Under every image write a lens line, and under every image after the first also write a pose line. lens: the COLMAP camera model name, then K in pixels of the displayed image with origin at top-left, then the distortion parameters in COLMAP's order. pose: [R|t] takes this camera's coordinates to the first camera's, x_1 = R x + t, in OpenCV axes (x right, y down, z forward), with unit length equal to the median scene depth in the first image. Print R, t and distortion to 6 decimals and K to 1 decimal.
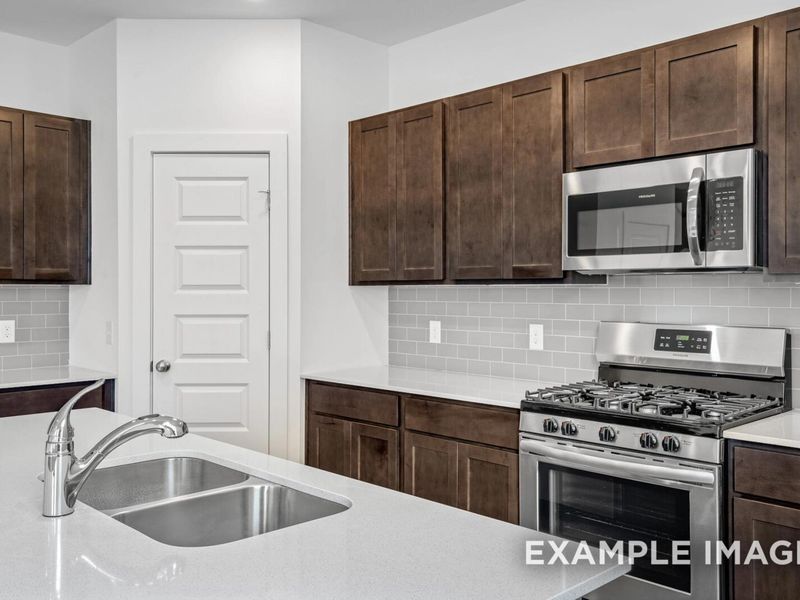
lens RADIAL K [[740.7, 0, 400.9], [0, 740.7, 295.5], [0, 0, 1]] dist [0.014115, 0.000000]
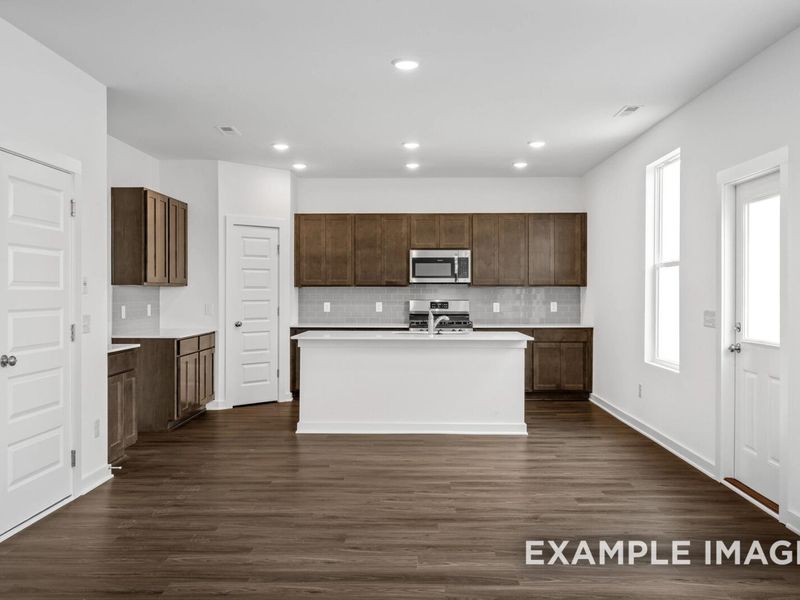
lens RADIAL K [[740.7, 0, 404.7], [0, 740.7, 282.9], [0, 0, 1]] dist [0.014115, 0.000000]
pose [[0.717635, 0.008830, 0.696363, -1.752468], [0.004360, 0.999843, -0.017171, 0.018150], [-0.696405, 0.015359, 0.717484, -1.051119]]
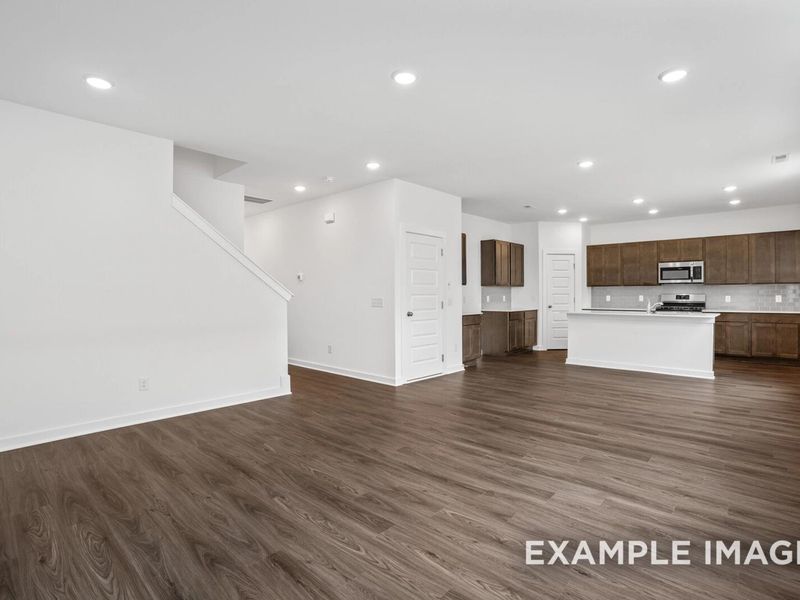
lens RADIAL K [[417.9, 0, 401.1], [0, 417.9, 294.2], [0, 0, 1]] dist [-0.047295, 0.009925]
pose [[0.998326, -0.002826, 0.057764, -1.513777], [0.003056, 0.999988, -0.003887, 0.042068], [-0.057753, 0.004057, 0.998323, -1.477545]]
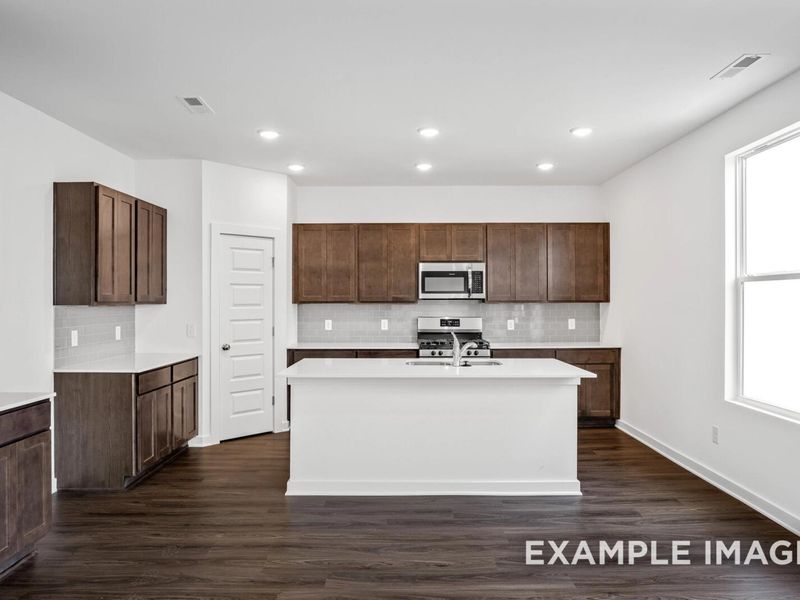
lens RADIAL K [[574.2, 0, 404.6], [0, 574.2, 294.7], [0, 0, 1]] dist [-0.011132, -0.007512]
pose [[0.704771, 0.006059, 0.709409, -1.231044], [0.006725, 0.999862, -0.015221, -0.014746], [-0.709403, 0.015497, 0.704633, -0.418602]]
